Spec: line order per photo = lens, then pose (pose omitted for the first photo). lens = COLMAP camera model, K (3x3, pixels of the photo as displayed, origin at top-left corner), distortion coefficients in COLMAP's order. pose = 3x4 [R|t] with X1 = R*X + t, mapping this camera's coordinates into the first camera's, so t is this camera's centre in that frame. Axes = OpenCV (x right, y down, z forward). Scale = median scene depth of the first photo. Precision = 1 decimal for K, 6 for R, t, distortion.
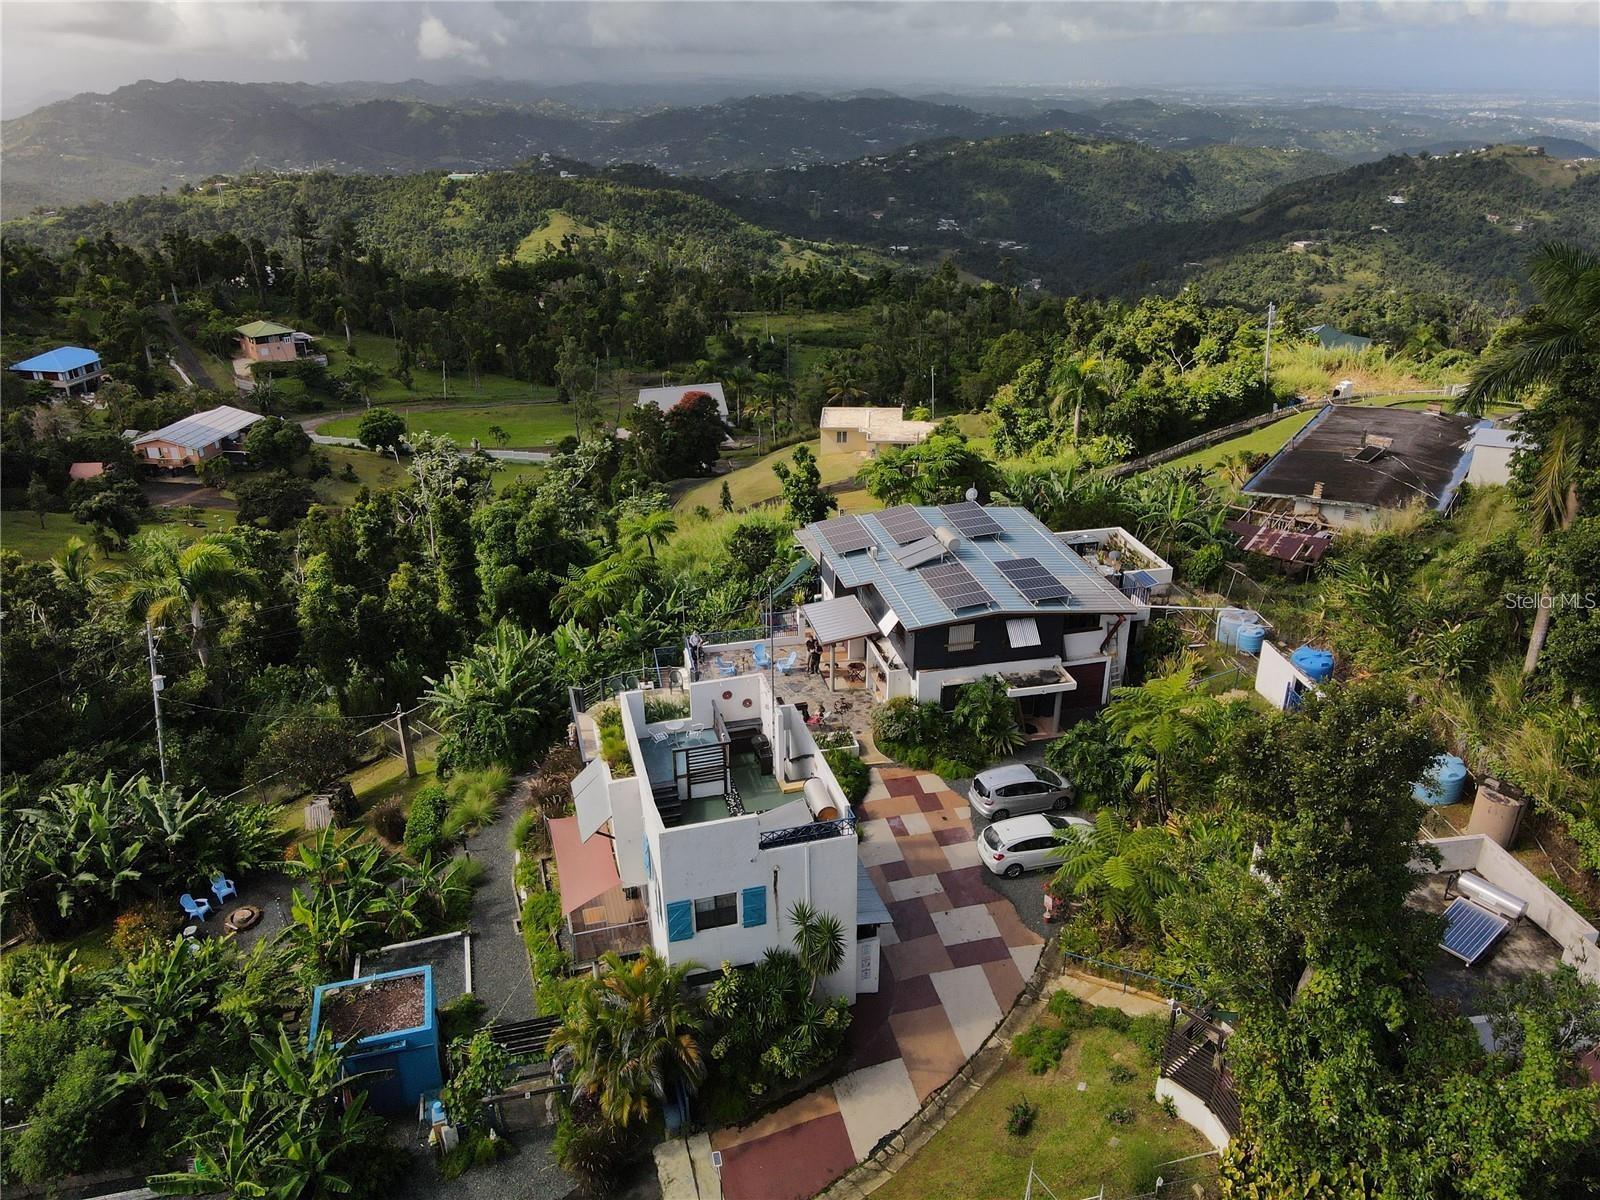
lens RADIAL K [[1196.8, 0, 798.0], [0, 1196.8, 584.3], [0, 0, 1]] dist [-0.007966, 0.009071]
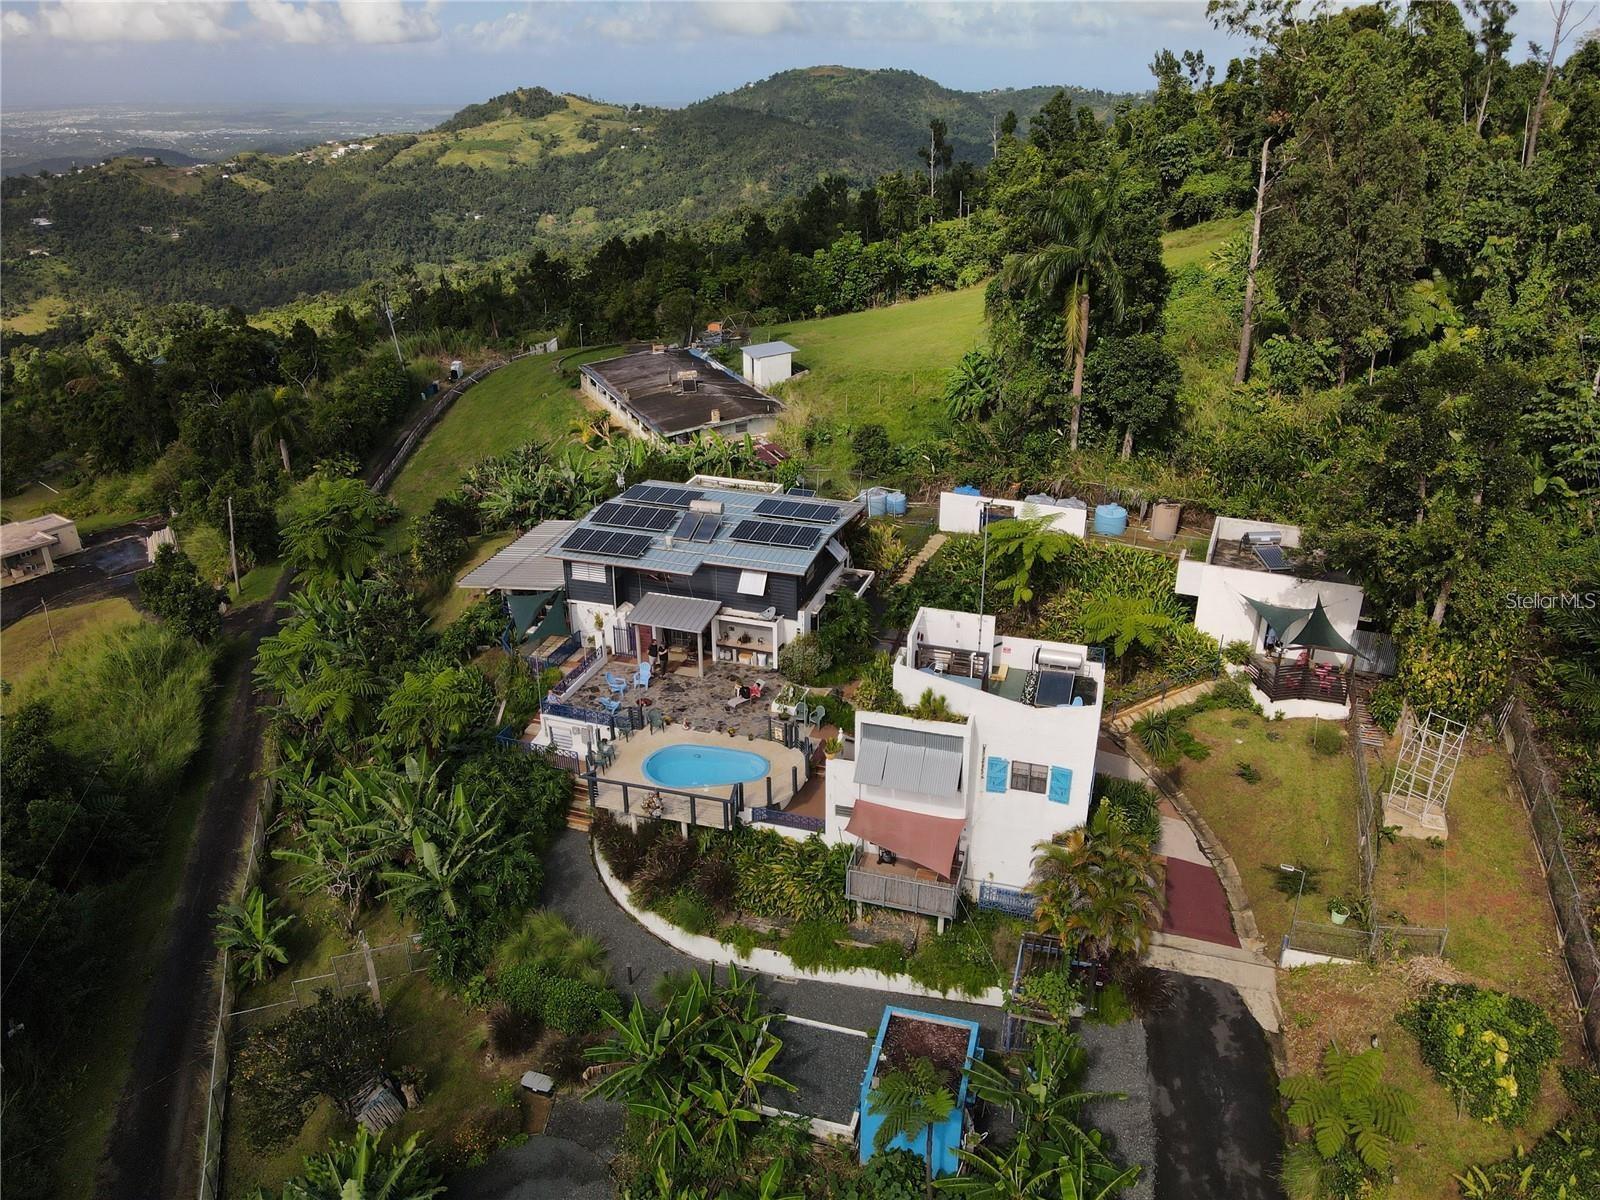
lens RADIAL K [[1184.1, 0, 787.4], [0, 1184.1, 595.8], [0, 0, 1]] dist [-0.001566, 0.010183]
pose [[0.527928, -0.358168, 0.770070, -0.675811], [0.357977, 0.916085, 0.180667, -0.129756], [-0.770159, 0.180288, 0.611843, 0.292907]]
